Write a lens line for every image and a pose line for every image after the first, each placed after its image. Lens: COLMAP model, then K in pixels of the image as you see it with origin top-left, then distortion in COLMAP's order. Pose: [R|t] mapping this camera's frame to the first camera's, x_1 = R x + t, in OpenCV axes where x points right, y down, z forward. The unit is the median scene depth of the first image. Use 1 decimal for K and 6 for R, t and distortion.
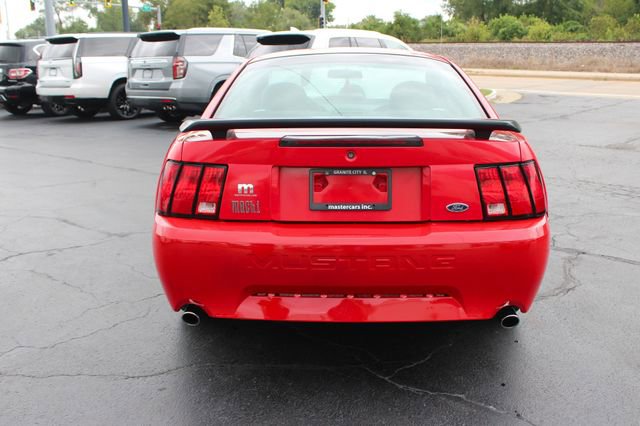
lens RADIAL K [[687.3, 0, 320.0], [0, 687.3, 213.0], [0, 0, 1]] dist [-0.184707, 0.229599]
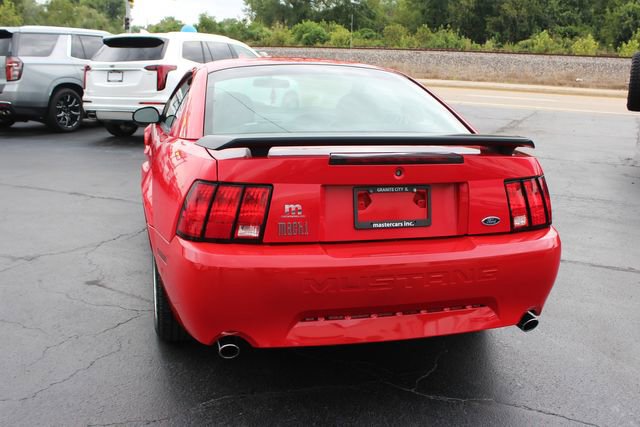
lens RADIAL K [[676.1, 0, 320.0], [0, 676.1, 213.5], [0, 0, 1]] dist [-0.153268, 0.164313]
pose [[0.954452, -0.035148, 0.296286, -0.119617], [0.034940, 0.999371, 0.005998, -0.011772], [-0.296311, 0.004628, 0.955080, 0.032612]]
